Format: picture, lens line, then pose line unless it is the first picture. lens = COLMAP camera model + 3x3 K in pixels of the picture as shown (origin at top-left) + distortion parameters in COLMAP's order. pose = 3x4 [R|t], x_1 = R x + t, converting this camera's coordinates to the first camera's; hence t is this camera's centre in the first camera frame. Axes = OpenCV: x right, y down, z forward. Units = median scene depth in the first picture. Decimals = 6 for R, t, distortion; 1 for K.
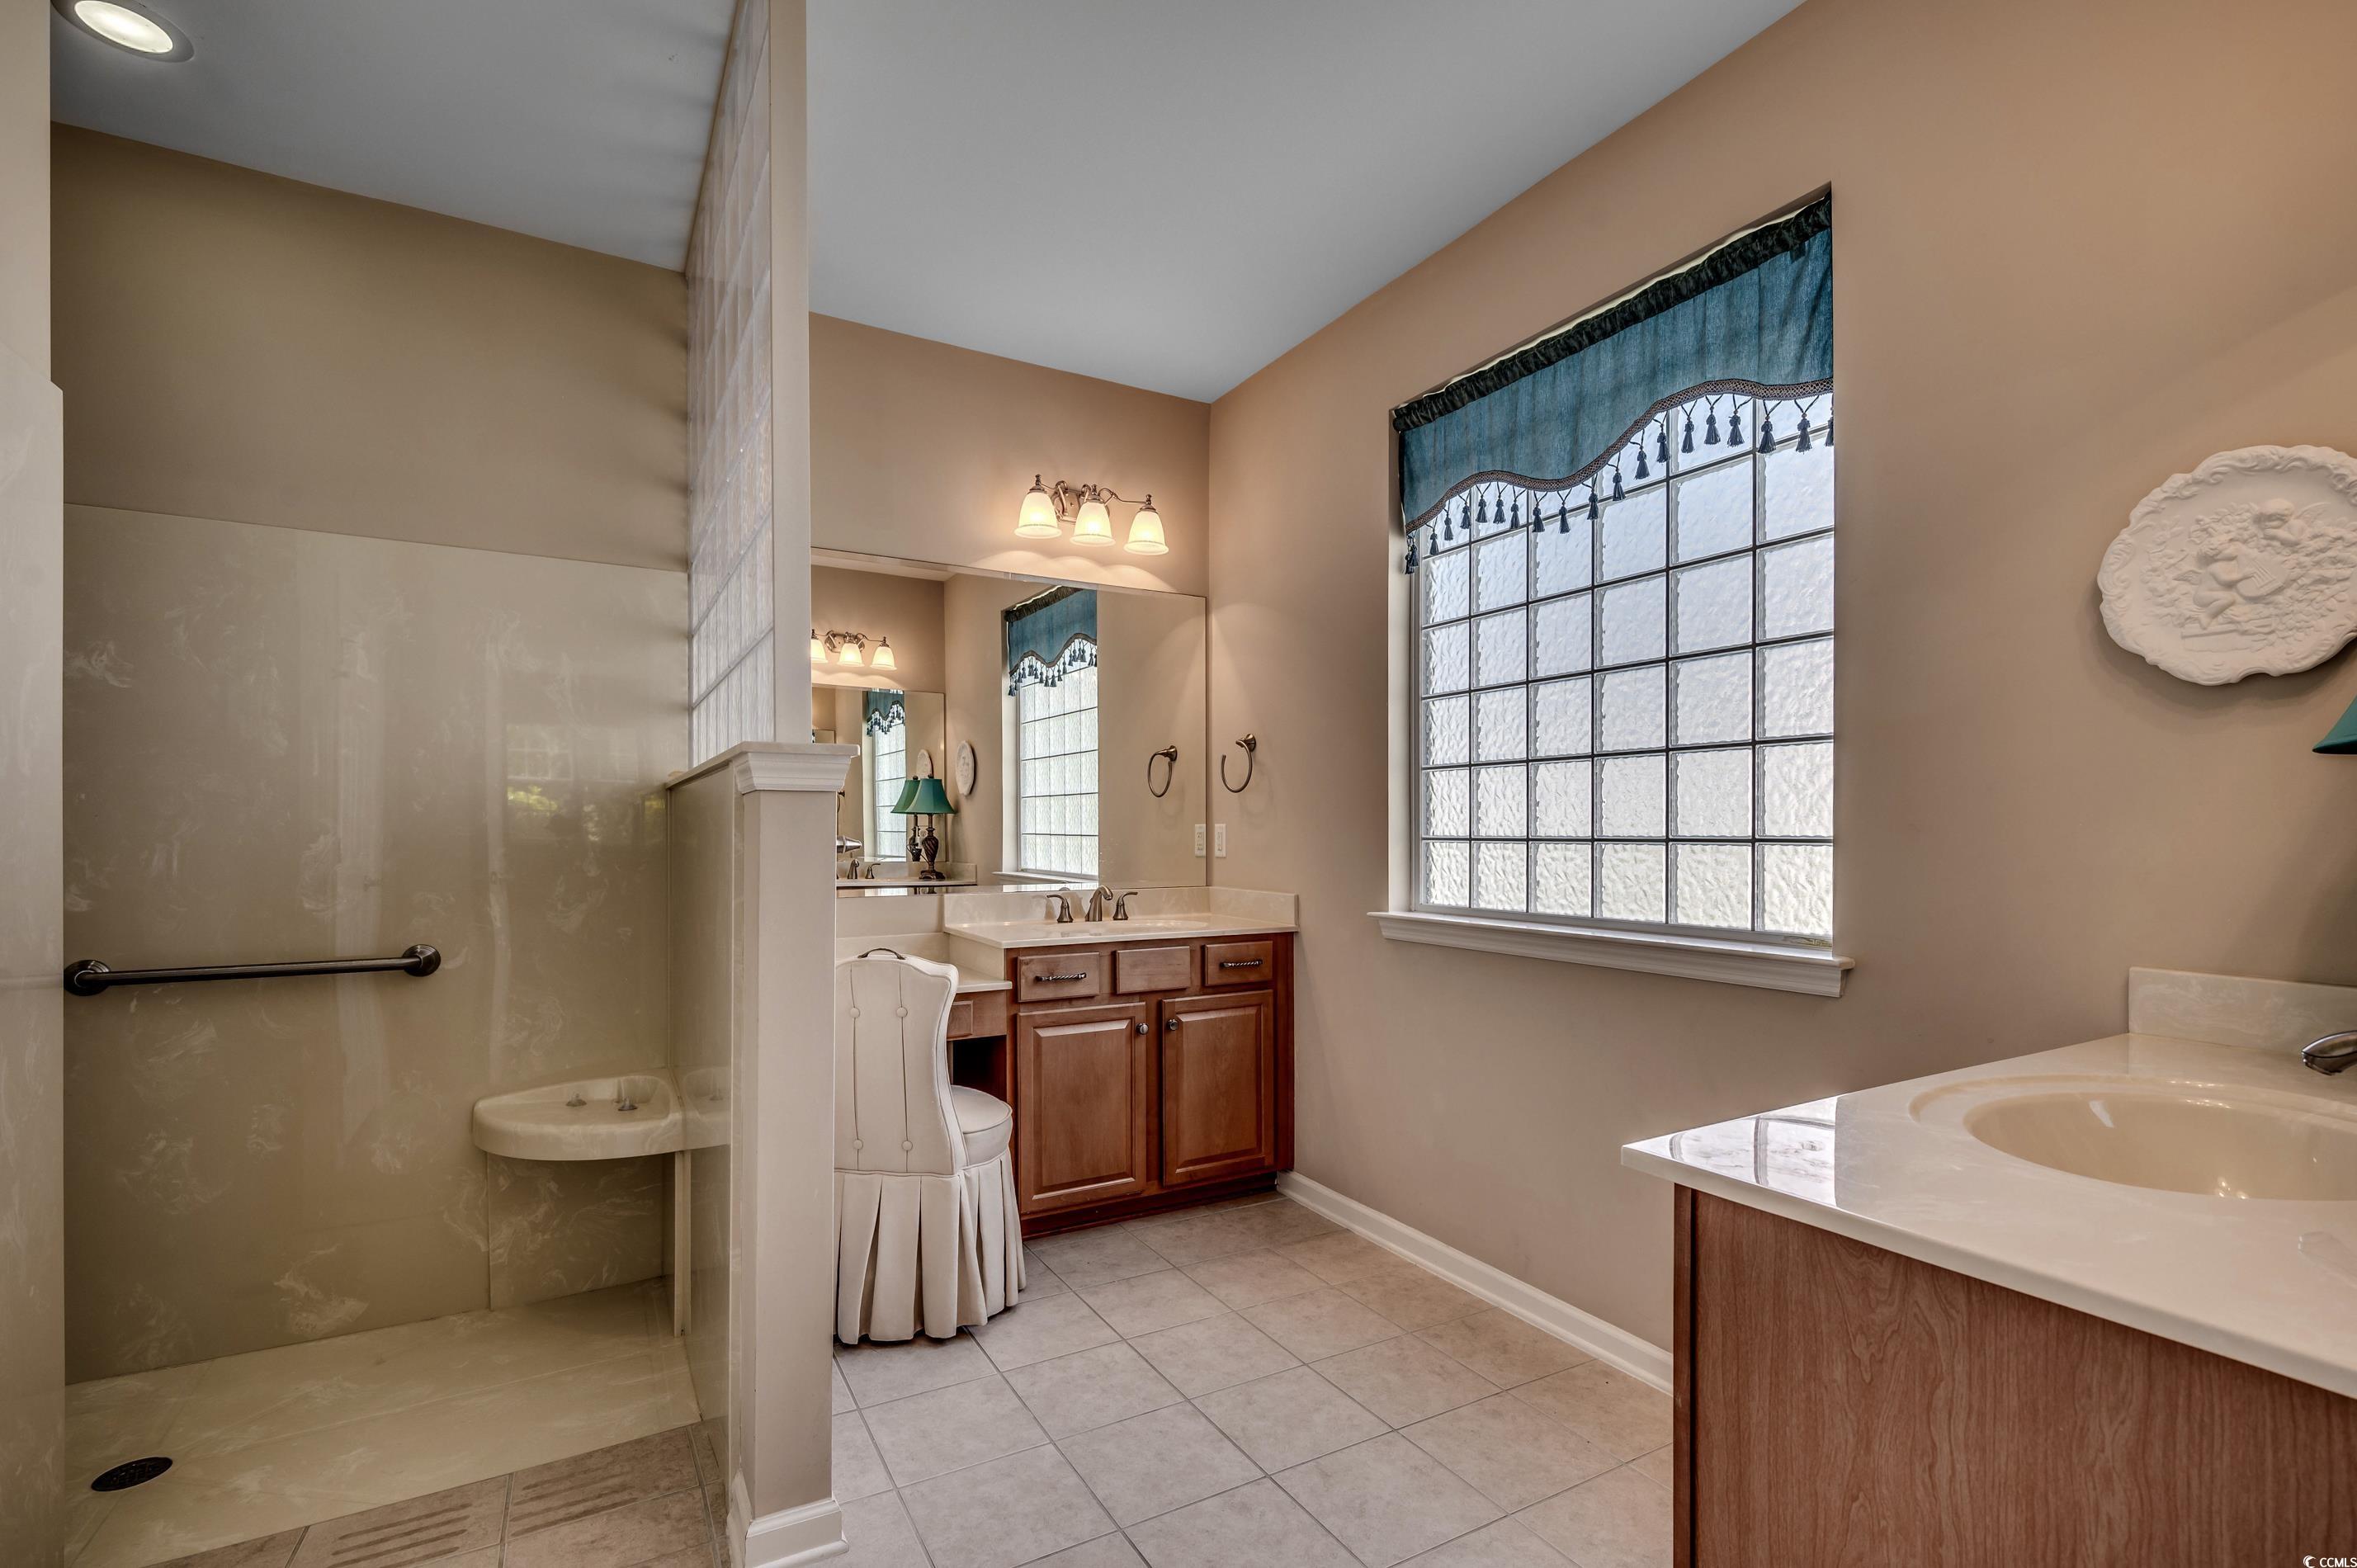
lens RADIAL K [[1055.0, 0, 1188.0], [0, 1055.0, 832.8], [0, 0, 1]] dist [-0.001822, -0.000753]
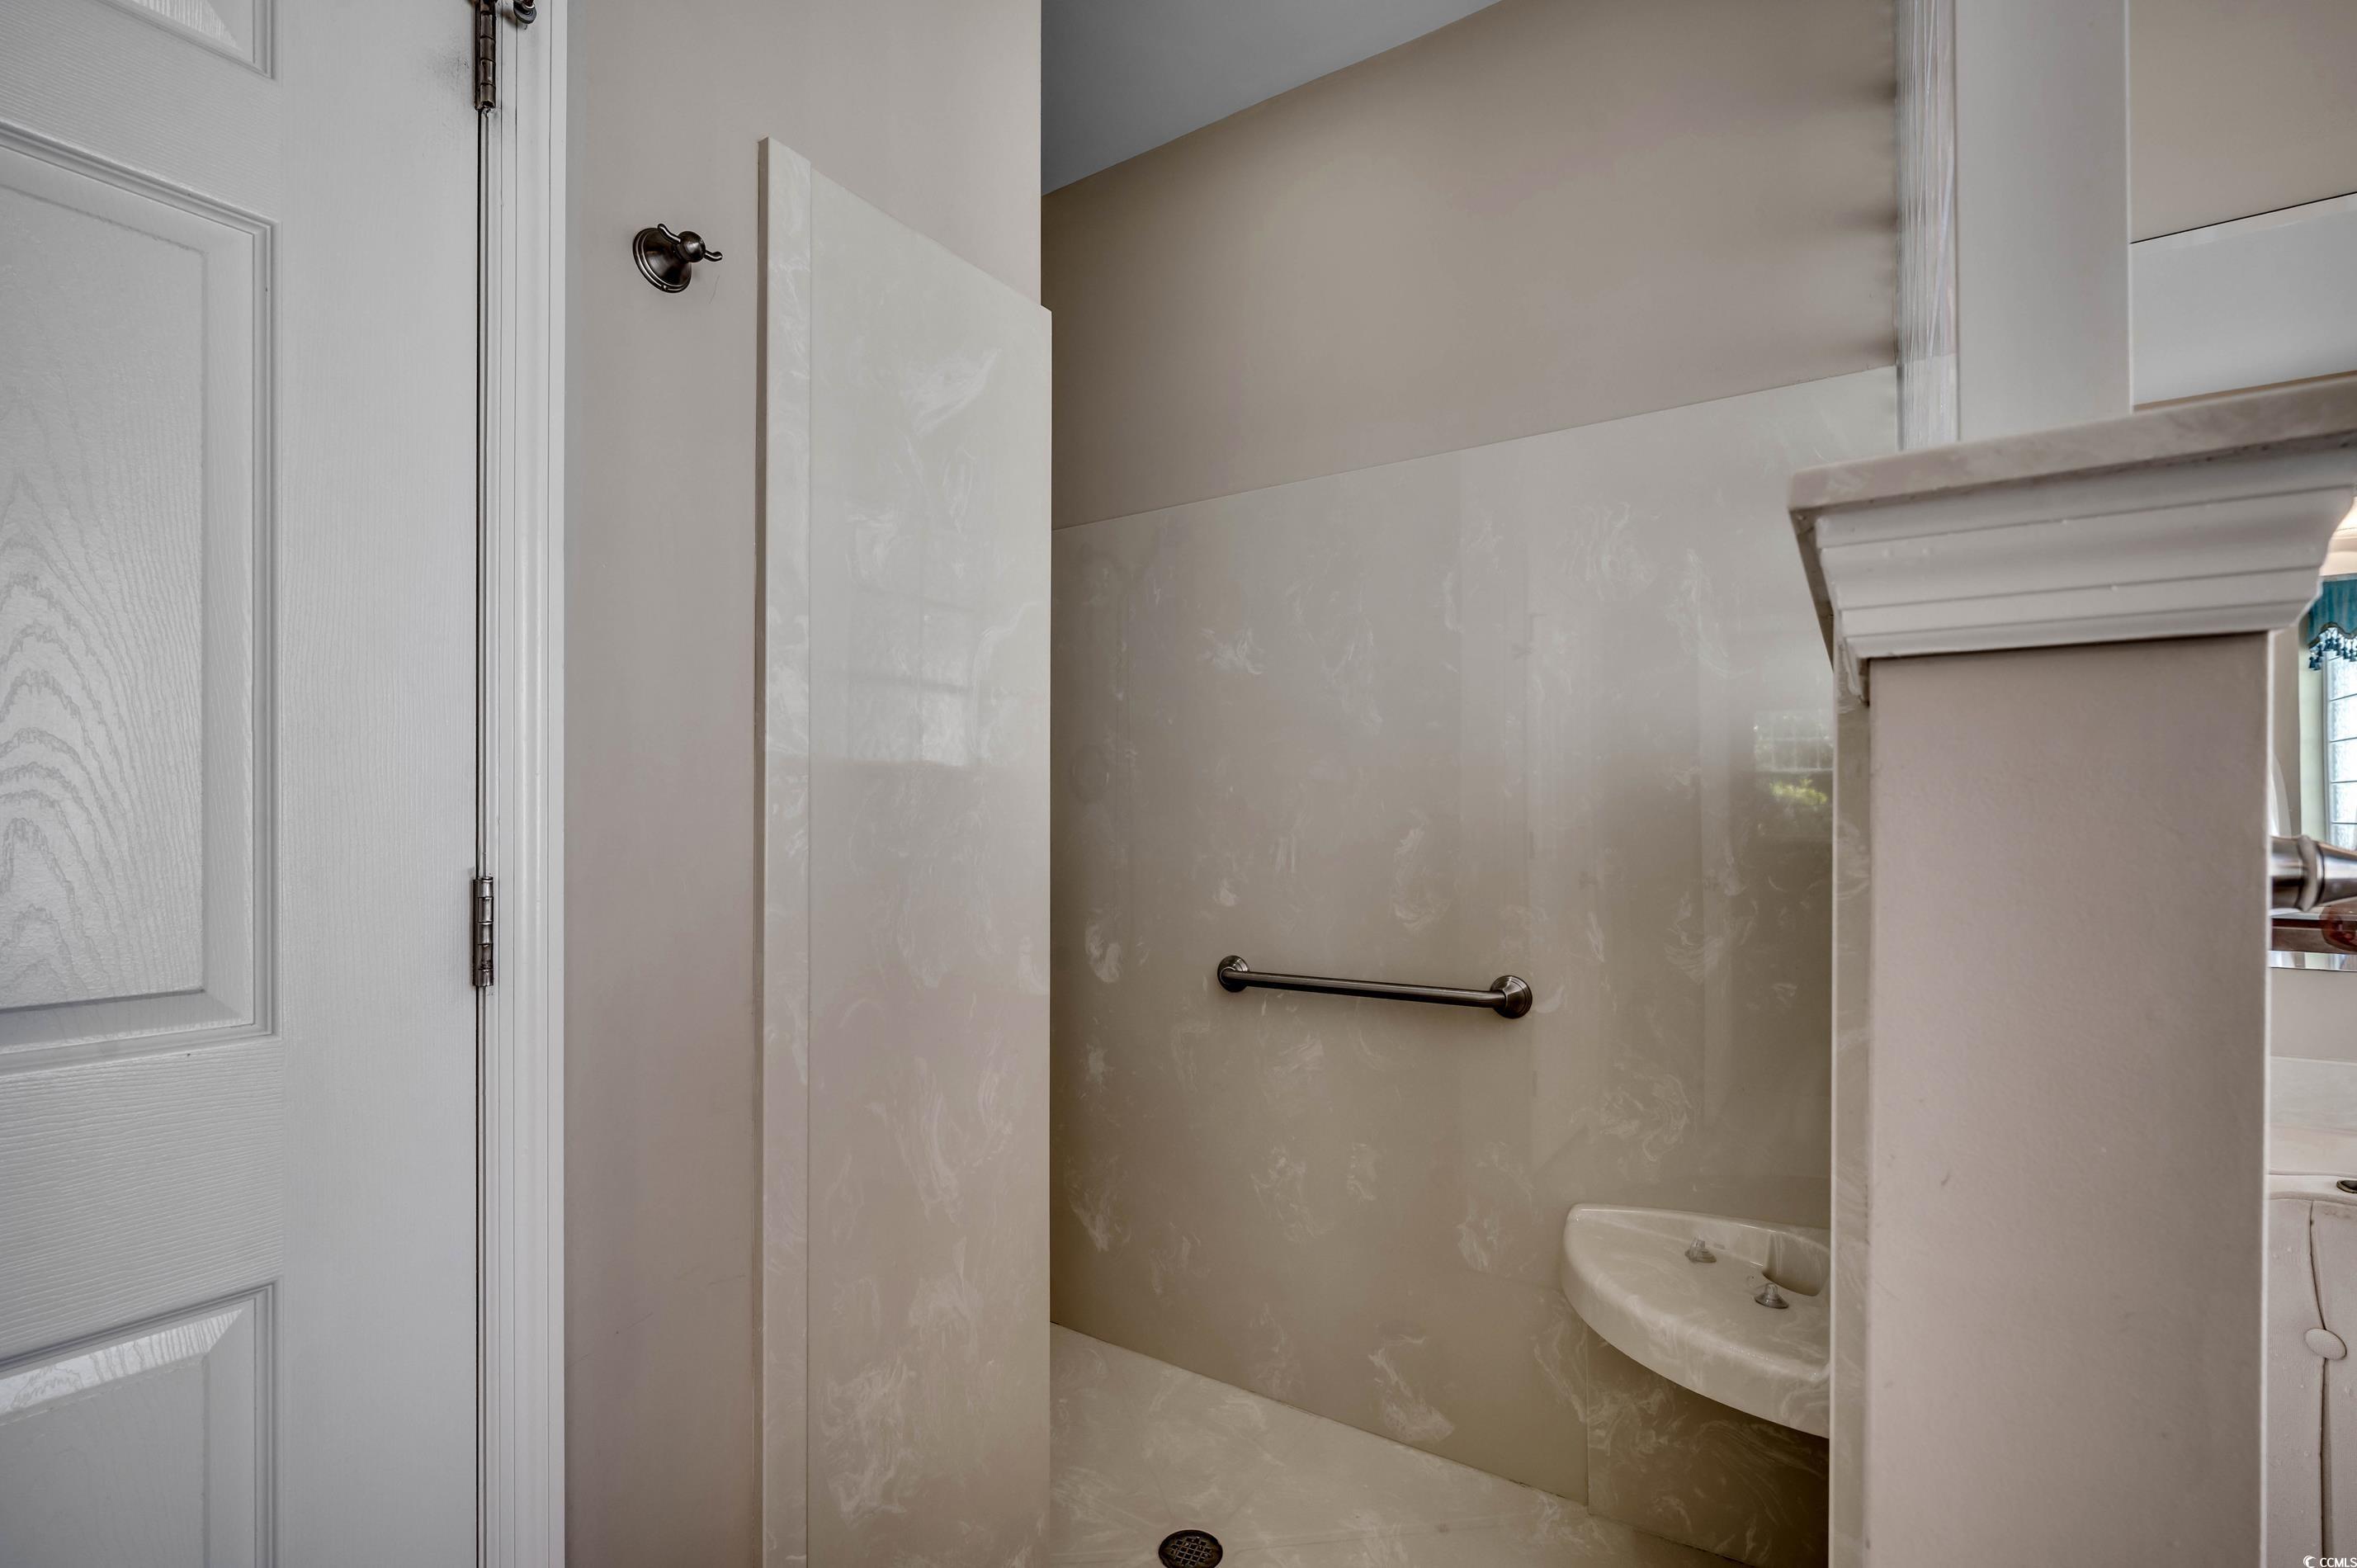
lens RADIAL K [[1075.8, 0, 1181.0], [0, 1075.8, 825.9], [0, 0, 1]] dist [-0.004101, -0.000132]
pose [[0.452399, -0.002544, -0.891812, -0.136903], [-0.001231, 0.999993, -0.003476, 0.002390], [0.891815, 0.002670, 0.452393, 0.399304]]
